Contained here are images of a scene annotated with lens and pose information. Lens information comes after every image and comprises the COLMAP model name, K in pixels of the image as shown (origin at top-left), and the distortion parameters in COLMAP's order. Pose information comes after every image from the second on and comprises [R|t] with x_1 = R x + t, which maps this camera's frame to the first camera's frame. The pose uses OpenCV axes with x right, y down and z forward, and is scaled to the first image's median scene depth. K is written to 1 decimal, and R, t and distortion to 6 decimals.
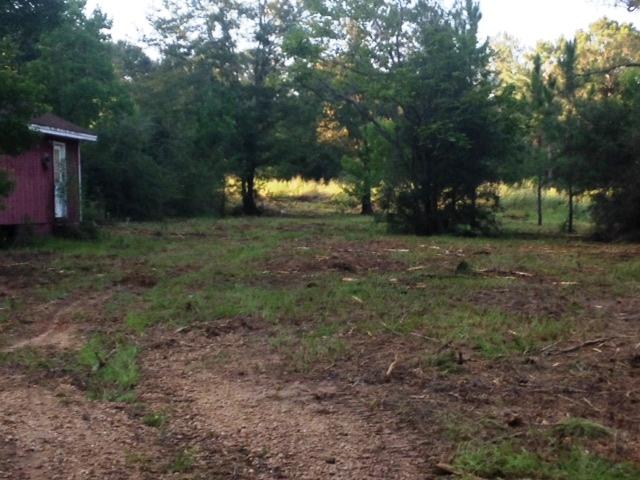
lens RADIAL K [[1327.4, 0, 321.2], [0, 1327.4, 208.4], [0, 0, 1]] dist [0.016846, 0.161696]
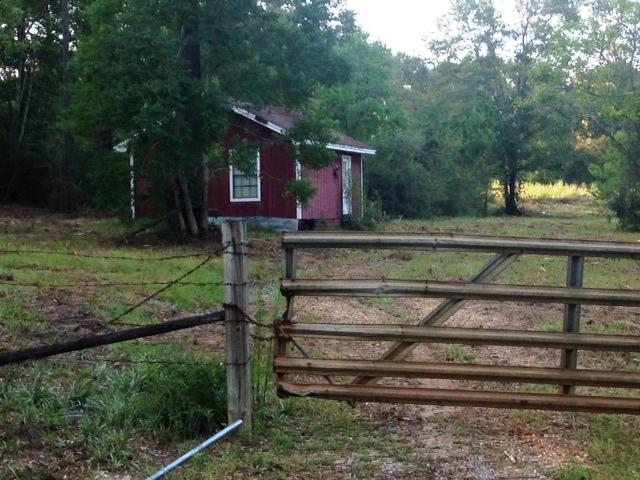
lens RADIAL K [[1398.6, 0, 320.0], [0, 1398.6, 240.0], [0, 0, 1]] dist [-0.022744, 0.163457]
pose [[0.978160, 0.013964, -0.207382, 0.037722], [-0.009478, 0.999699, 0.022610, 0.000748], [0.207635, -0.020151, 0.977999, -0.209270]]
